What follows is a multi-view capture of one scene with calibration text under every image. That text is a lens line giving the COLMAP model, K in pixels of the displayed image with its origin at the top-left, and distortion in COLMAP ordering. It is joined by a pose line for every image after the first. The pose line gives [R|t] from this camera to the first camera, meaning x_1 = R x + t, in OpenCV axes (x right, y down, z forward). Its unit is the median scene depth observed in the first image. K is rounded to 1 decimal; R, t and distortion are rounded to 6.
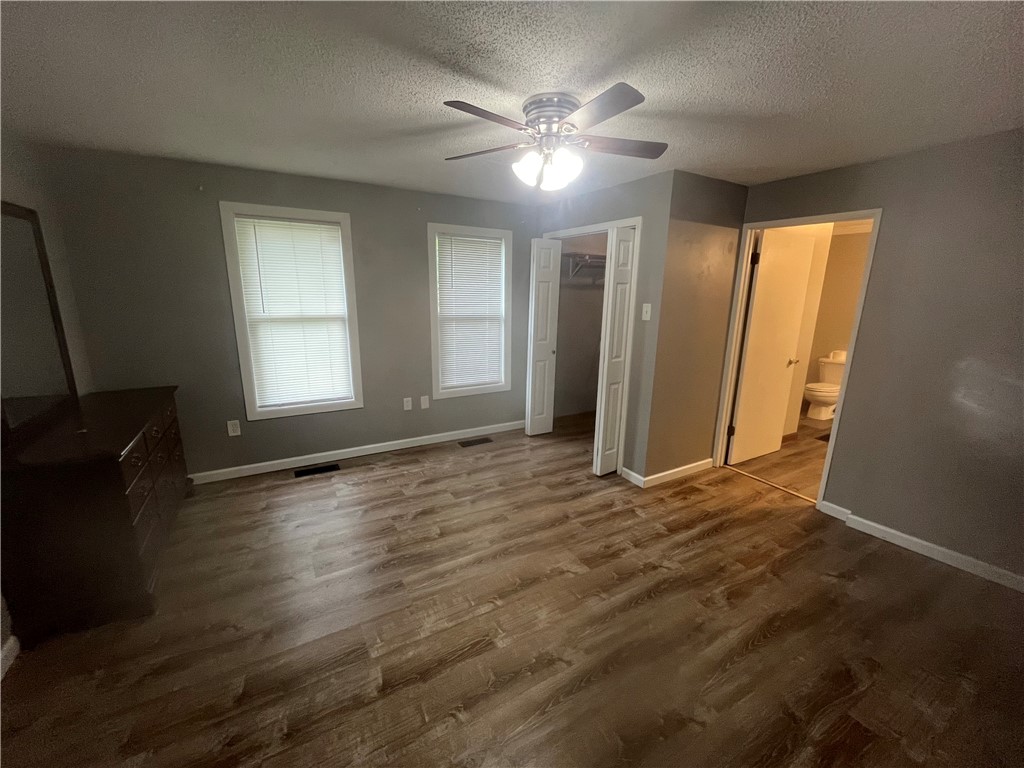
lens RADIAL K [[417.8, 0, 515.8], [0, 417.8, 384.5], [0, 0, 1]] dist [-0.001511, -0.000478]
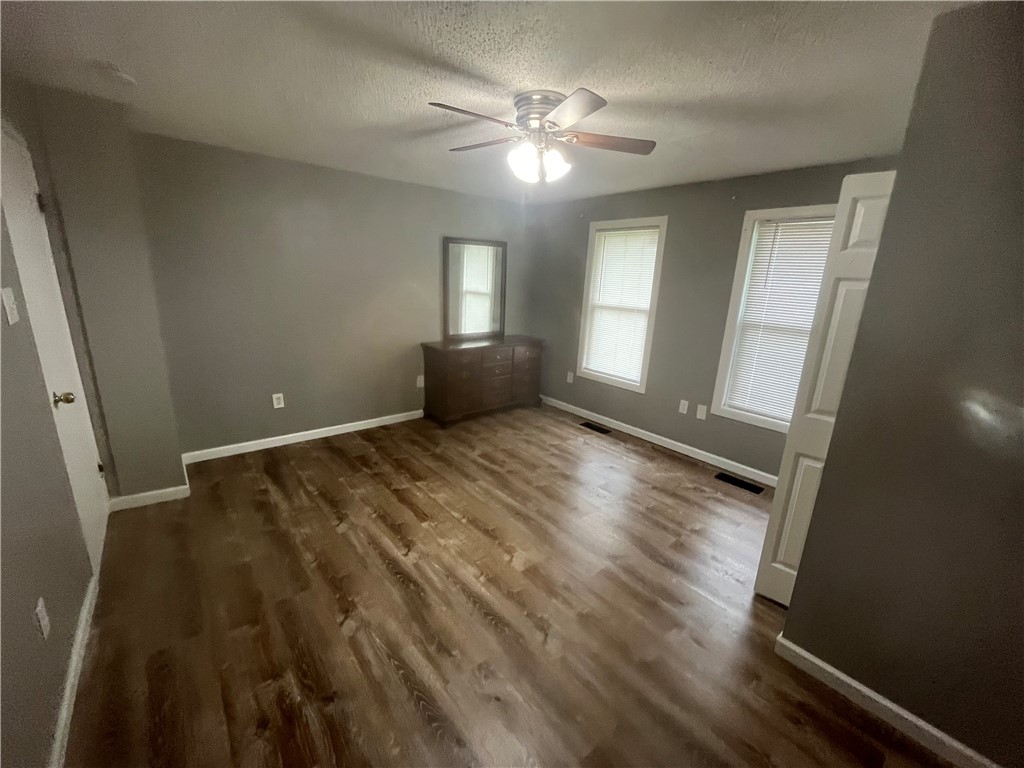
lens RADIAL K [[417.8, 0, 506.5], [0, 417.8, 383.5], [0, 0, 1]] dist [-0.001511, -0.000478]
pose [[0.156185, 0.239297, -0.958302, 0.971808], [-0.258001, 0.946410, 0.194279, -0.142125], [0.953437, 0.216900, 0.209554, 0.664866]]
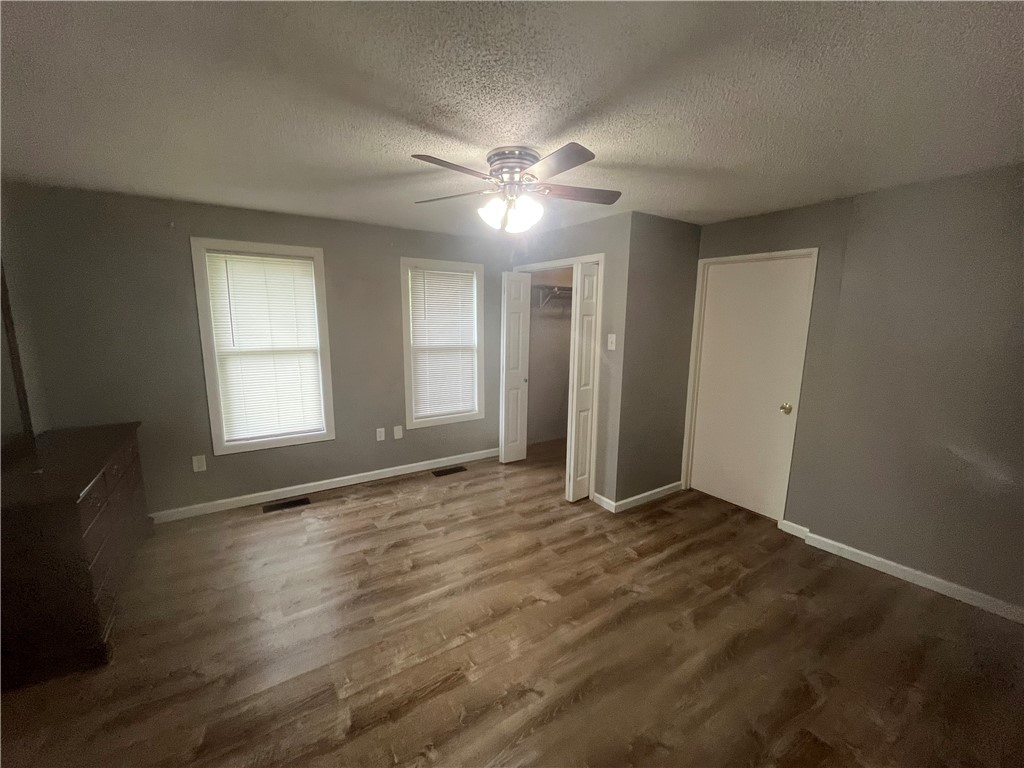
lens RADIAL K [[417.8, 0, 515.4], [0, 417.8, 384.3], [0, 0, 1]] dist [-0.001511, -0.000478]
pose [[0.998451, -0.014871, 0.053607, 0.018134], [0.018093, 0.998027, -0.060119, -0.012244], [-0.052607, 0.060996, 0.996751, -0.032236]]
